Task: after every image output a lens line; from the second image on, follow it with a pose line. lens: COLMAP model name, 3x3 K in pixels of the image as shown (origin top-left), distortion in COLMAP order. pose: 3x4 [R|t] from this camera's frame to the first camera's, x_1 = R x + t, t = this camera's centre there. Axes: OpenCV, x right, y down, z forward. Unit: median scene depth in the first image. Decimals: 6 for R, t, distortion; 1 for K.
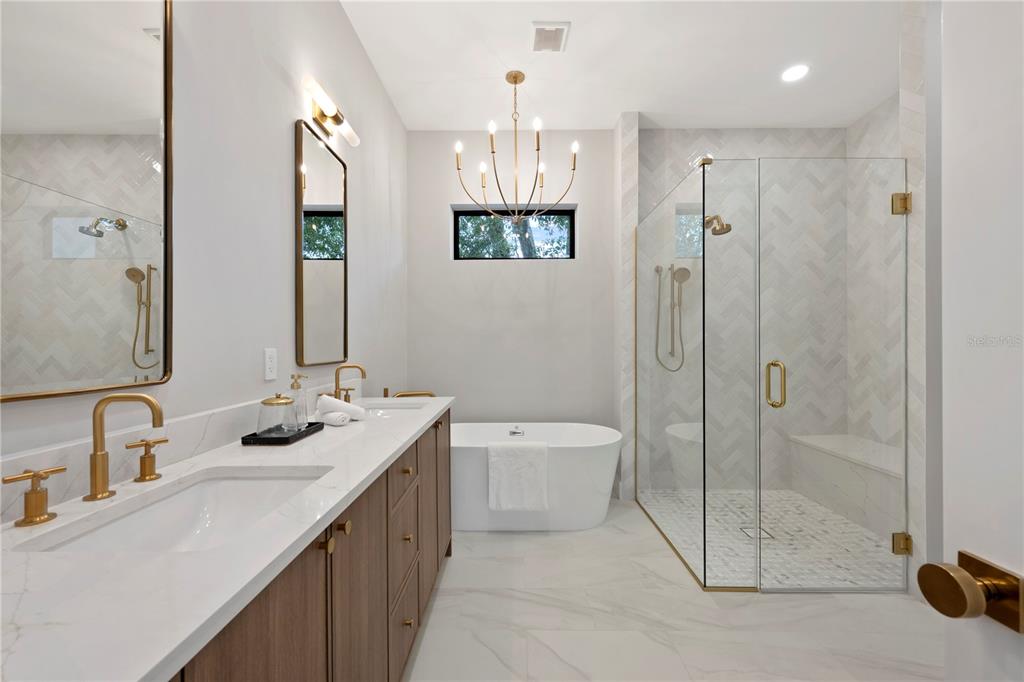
lens RADIAL K [[420.9, 0, 512.0], [0, 420.9, 341.0], [0, 0, 1]] dist [0.001576, -0.000130]
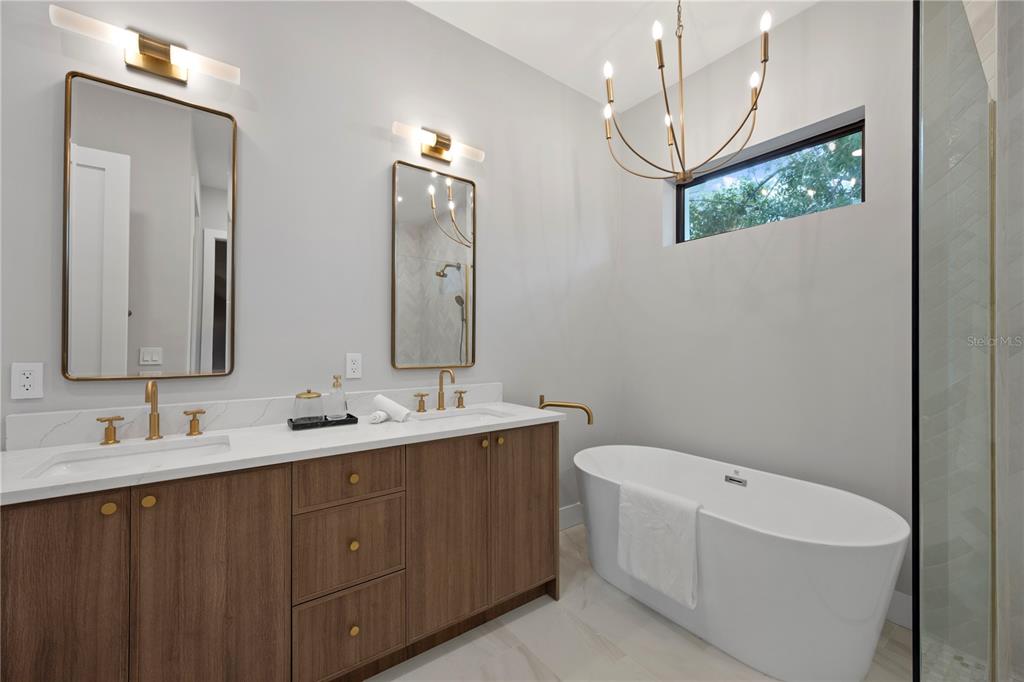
lens RADIAL K [[404.2, 0, 512.0], [0, 404.2, 341.0], [0, 0, 1]] dist [0.001777, 0.000117]
pose [[0.594449, -0.008924, -0.804083, 0.423572], [0.003063, 0.999956, -0.008833, -0.005387], [0.804127, 0.002788, 0.594451, 0.405381]]
